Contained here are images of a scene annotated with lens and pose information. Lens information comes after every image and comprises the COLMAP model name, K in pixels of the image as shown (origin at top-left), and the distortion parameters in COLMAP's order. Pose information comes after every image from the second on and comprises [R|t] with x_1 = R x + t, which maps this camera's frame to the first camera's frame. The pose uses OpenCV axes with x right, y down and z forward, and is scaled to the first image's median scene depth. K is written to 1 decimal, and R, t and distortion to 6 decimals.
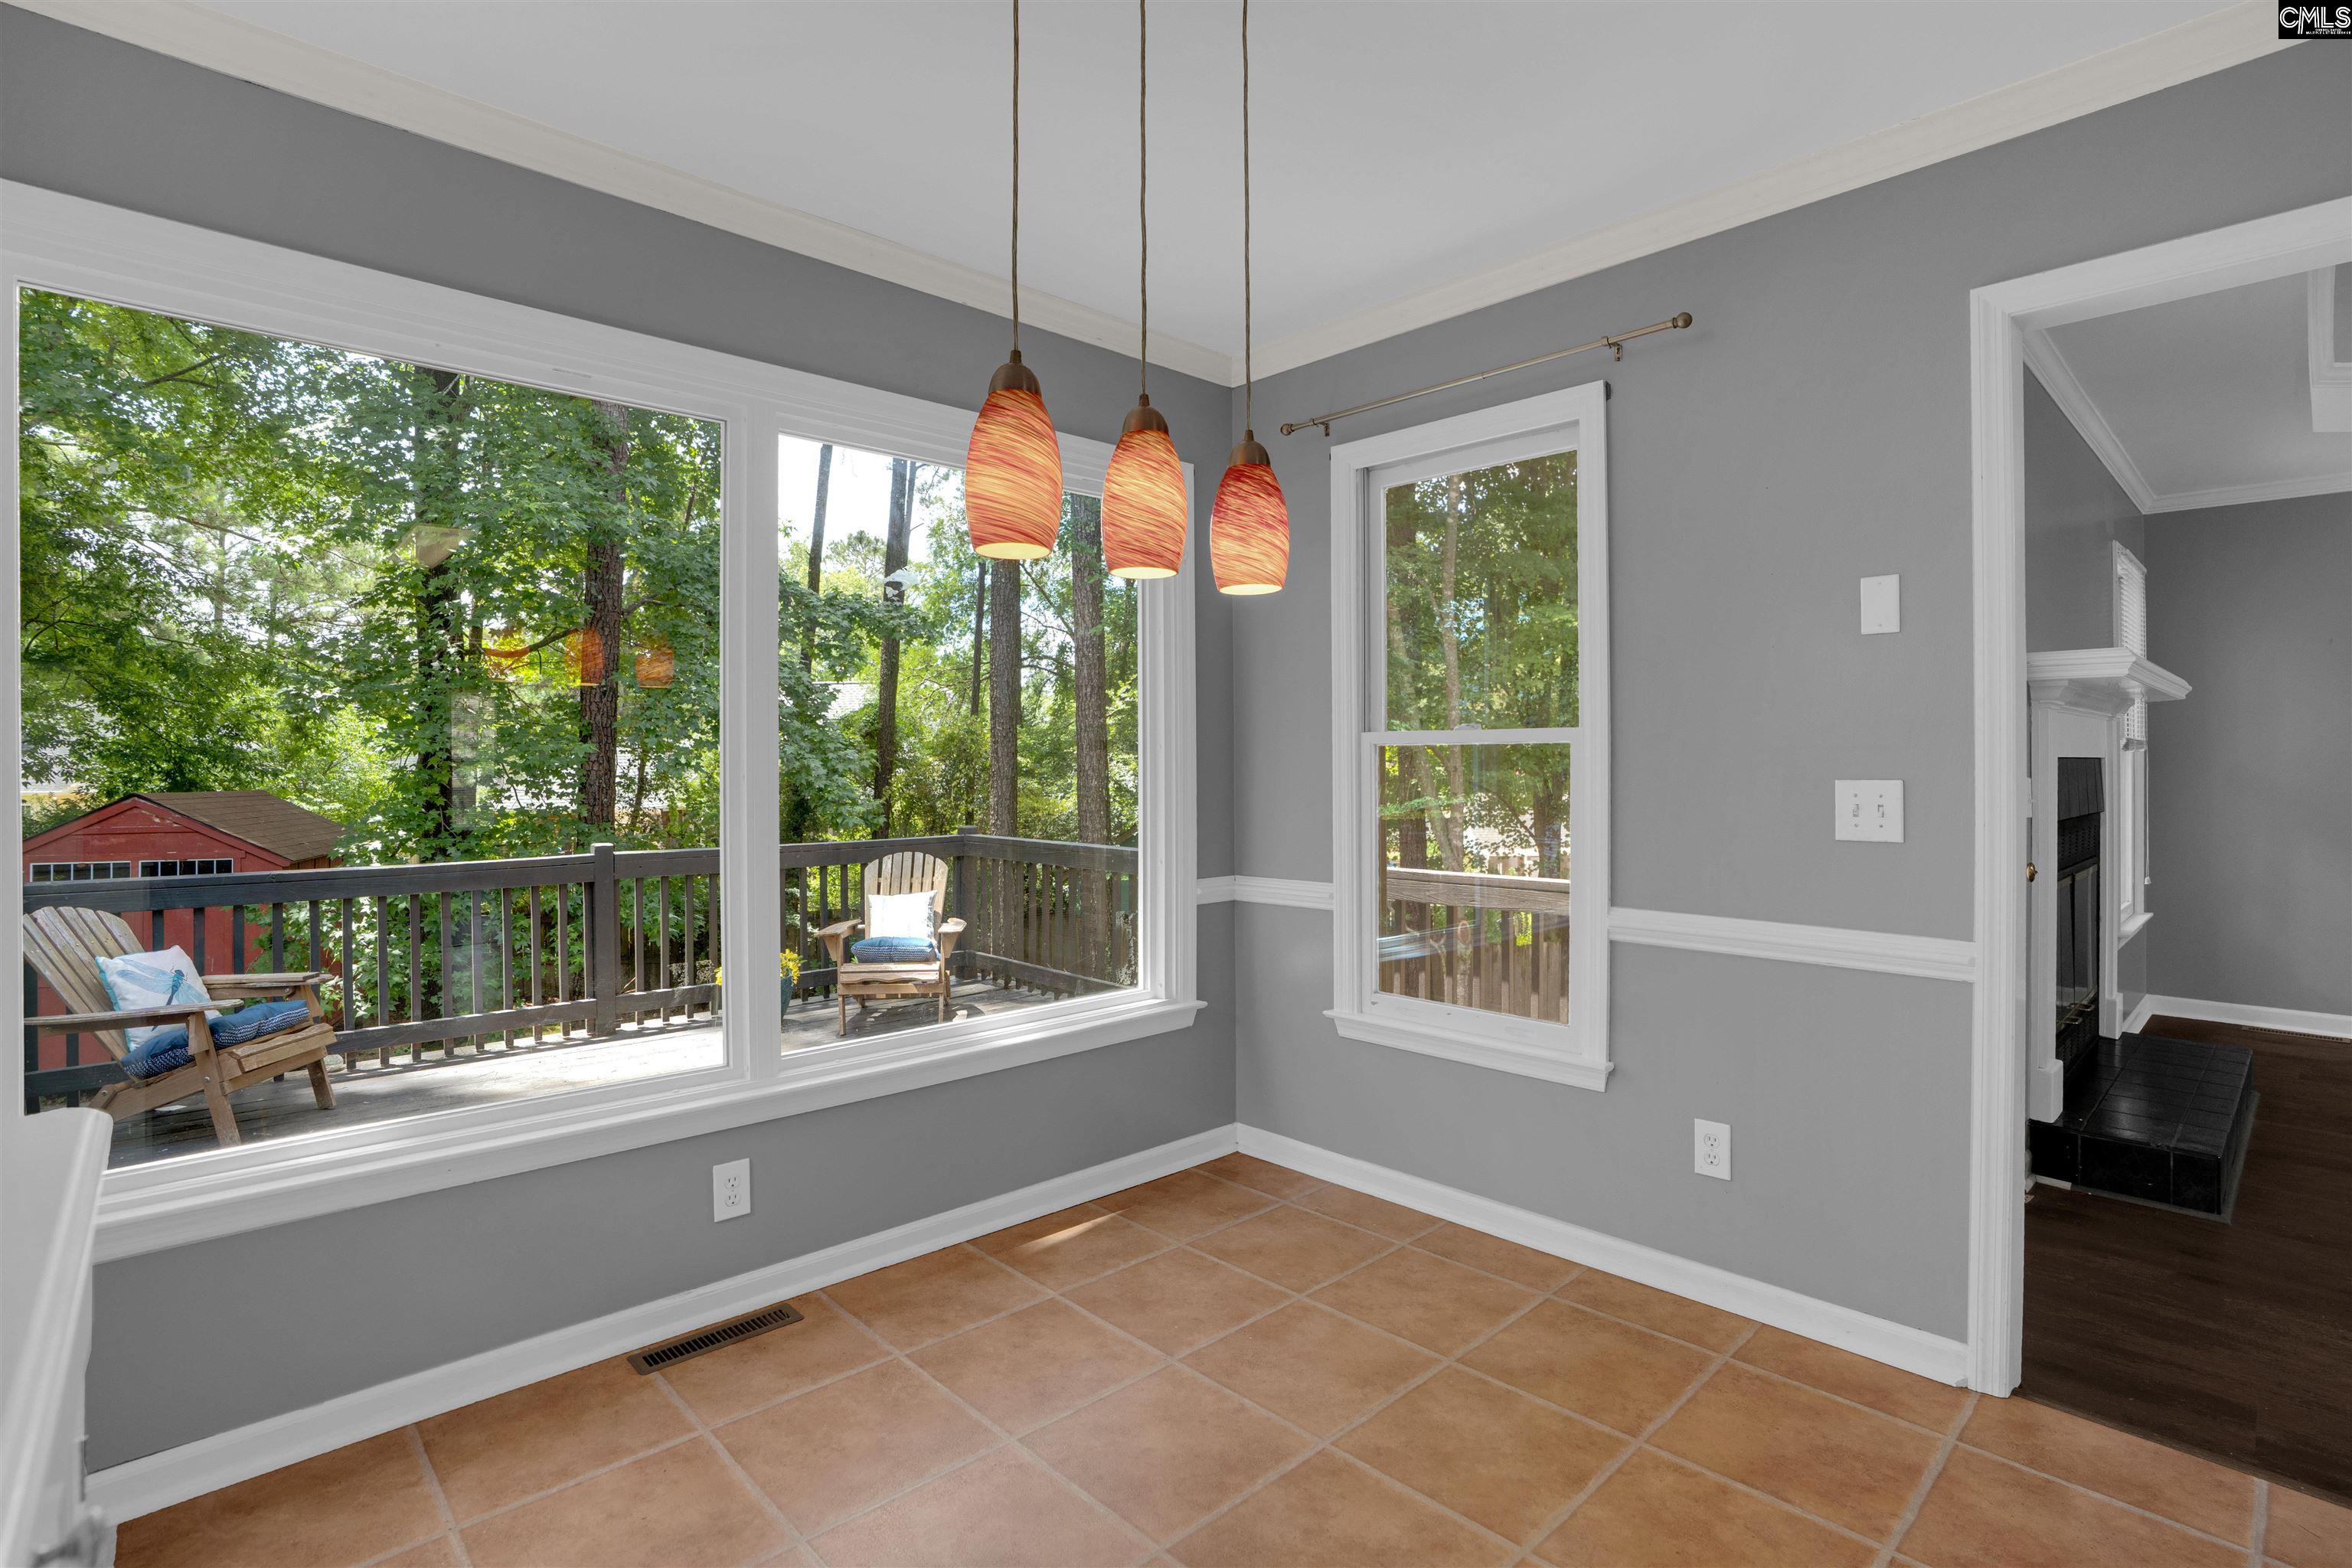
lens RADIAL K [[1092.8, 0, 1176.9], [0, 1092.8, 764.8], [0, 0, 1]] dist [-0.048623, 0.009558]
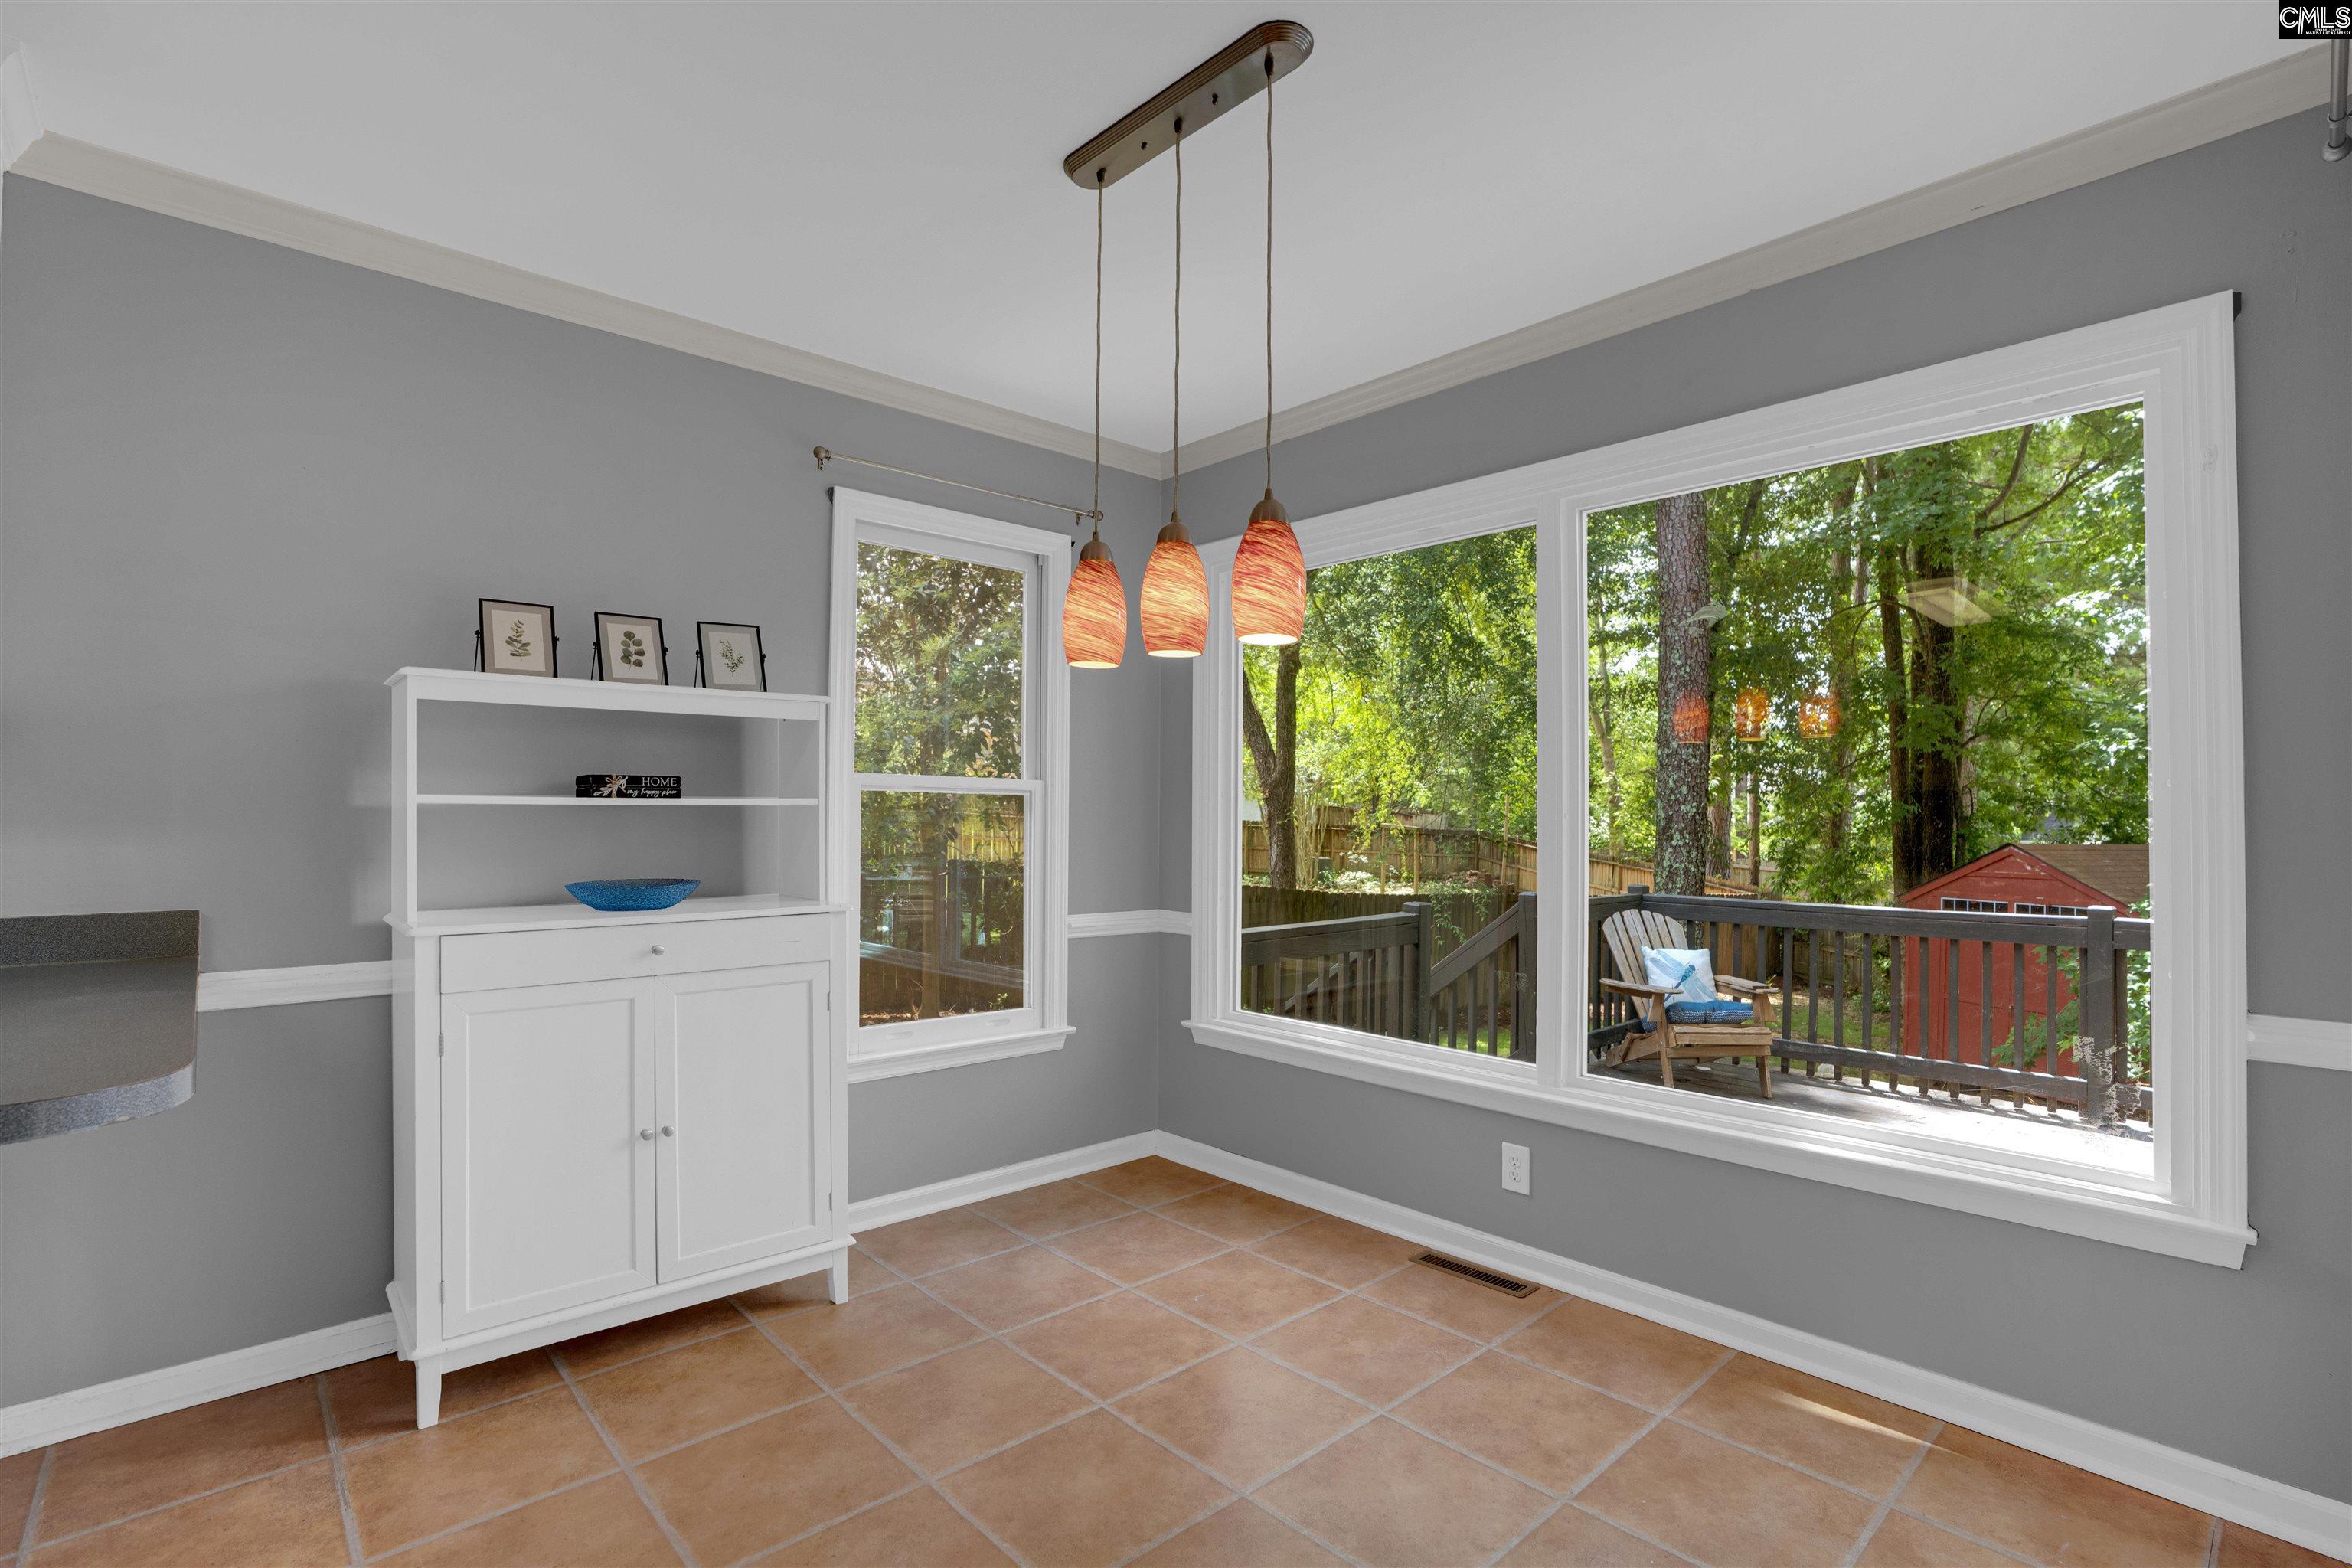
lens RADIAL K [[1092.8, 0, 1216.7], [0, 1092.8, 817.3], [0, 0, 1]] dist [-0.048623, 0.009558]
pose [[0.022206, 0.002576, -0.999750, 0.423943], [-0.006276, 0.999977, 0.002437, 0.005183], [0.999734, 0.006220, 0.022222, 0.355544]]
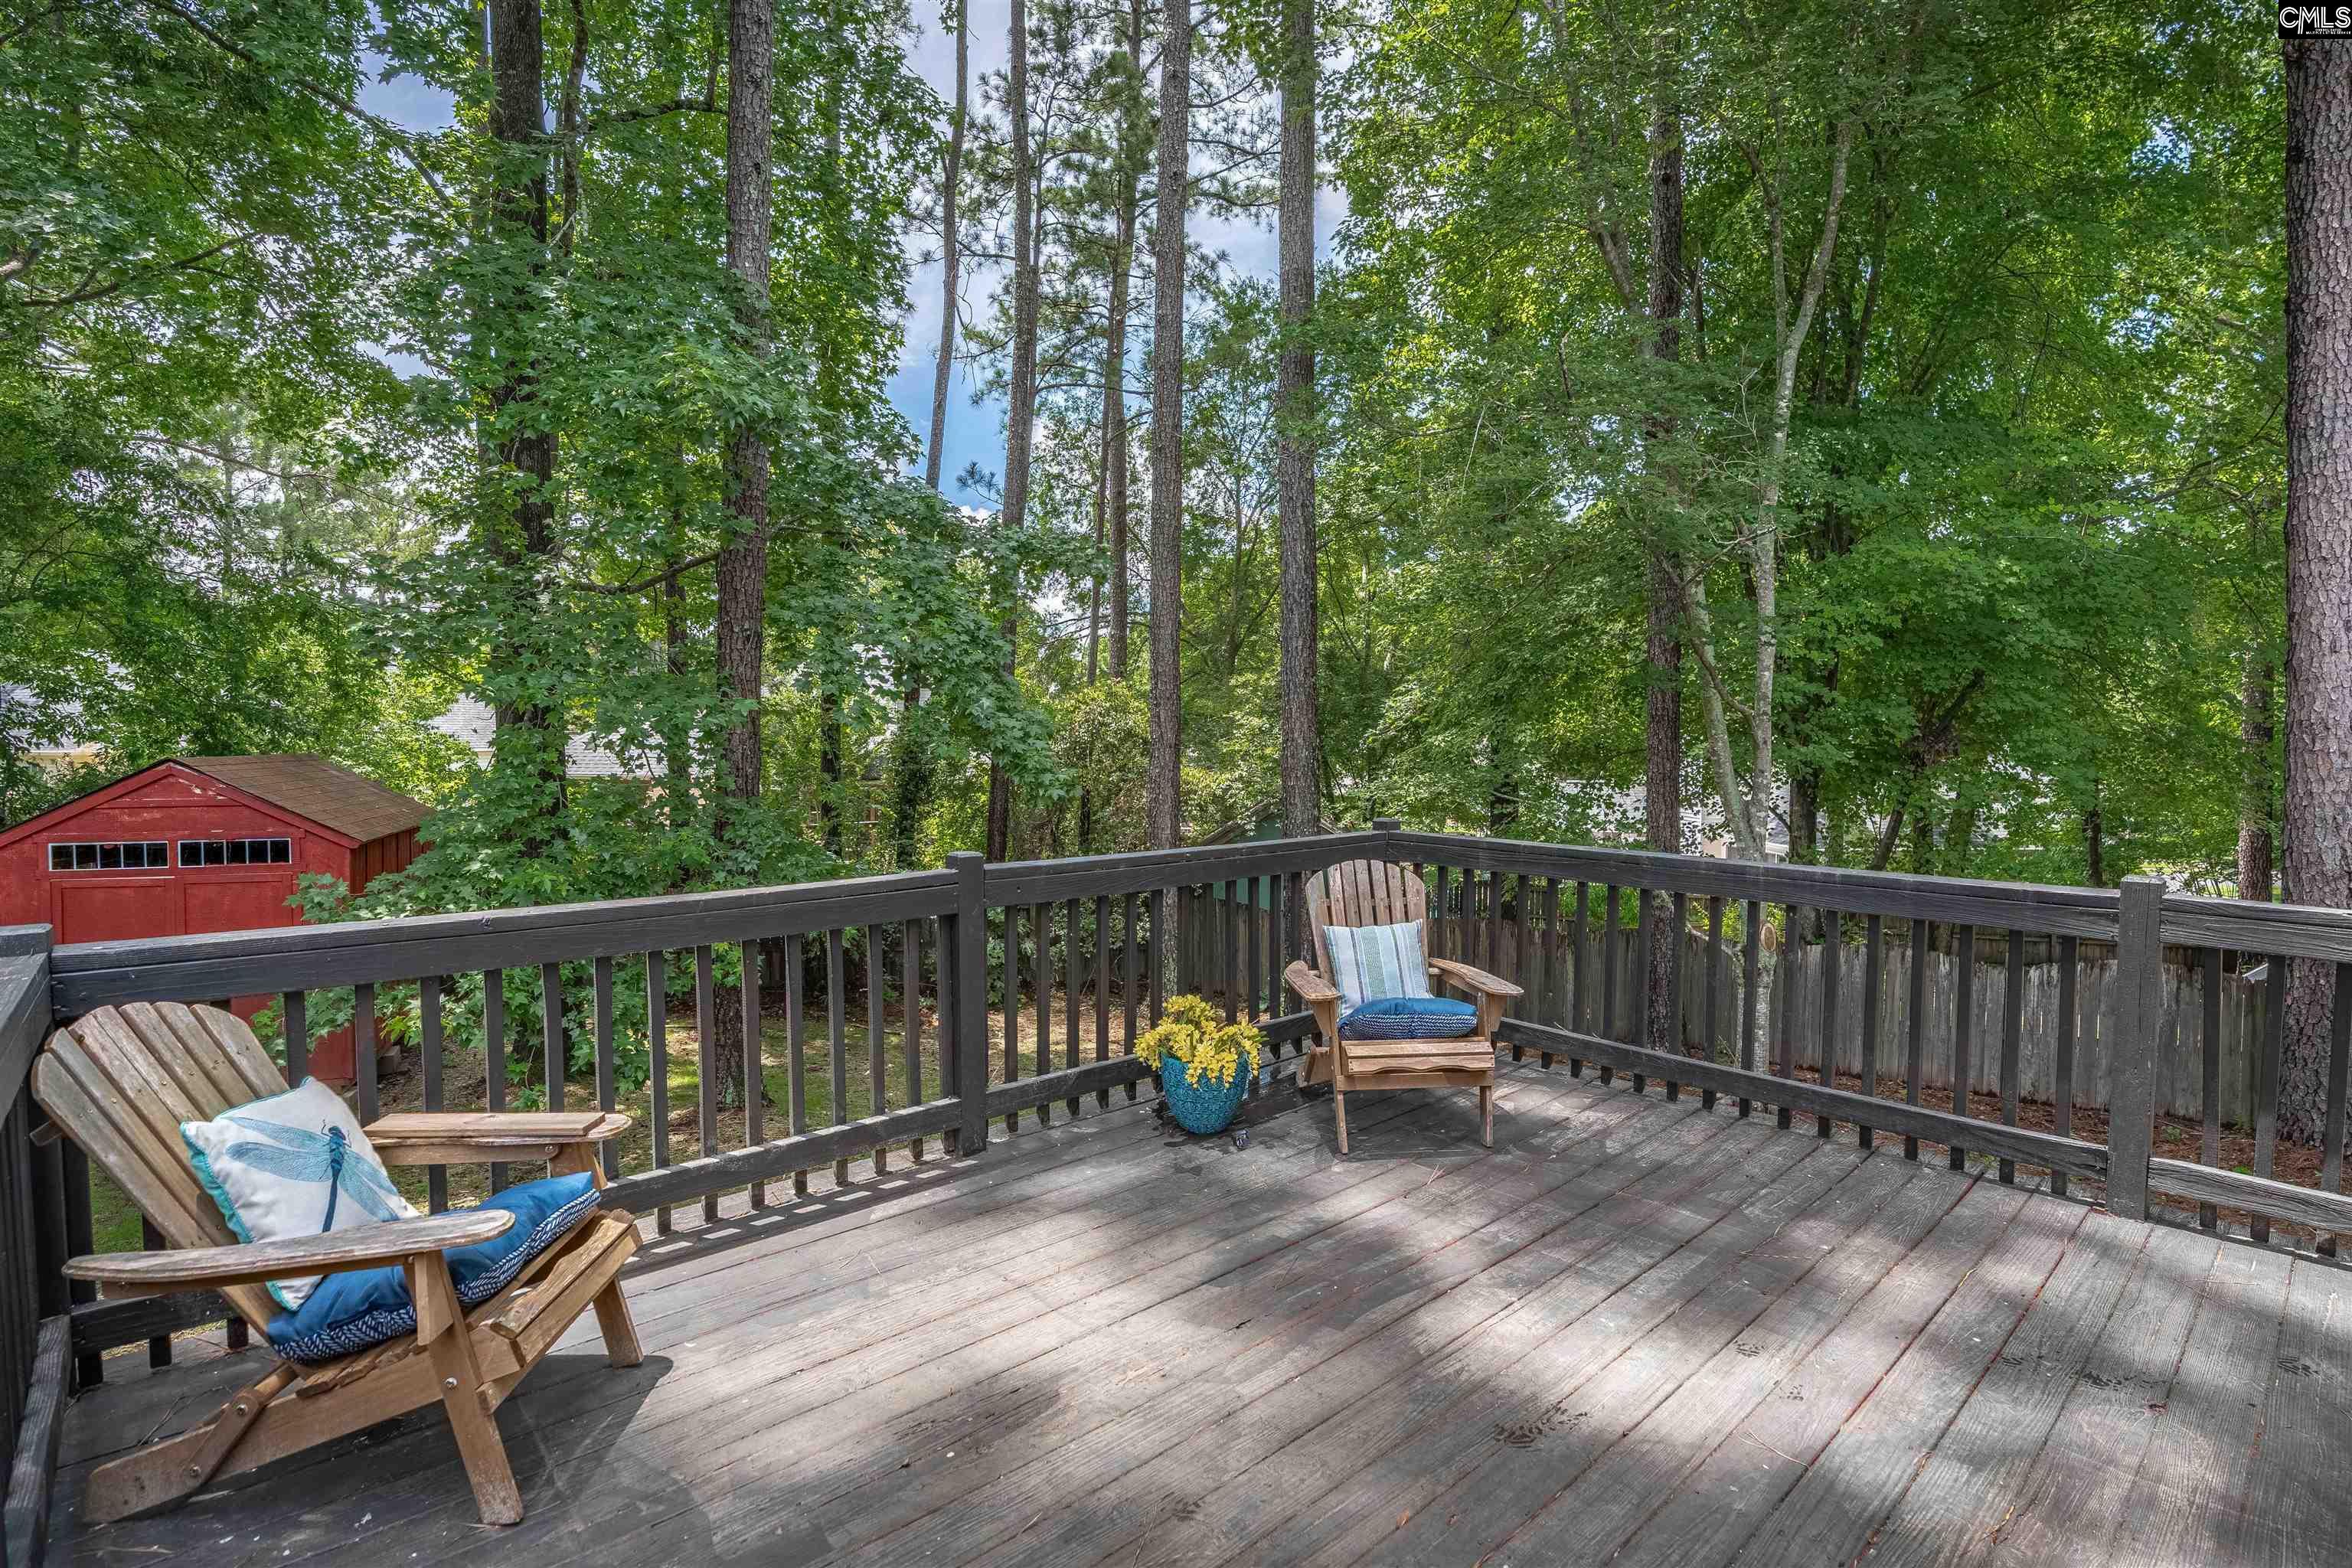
lens RADIAL K [[1109.6, 0, 1172.0], [0, 1109.6, 800.6], [0, 0, 1]] dist [-0.024346, -0.000941]
pose [[0.999638, 0.011698, -0.024231, -0.544659], [-0.010240, 0.998179, 0.059450, 0.007082], [0.024883, -0.059180, 0.997937, 0.502796]]
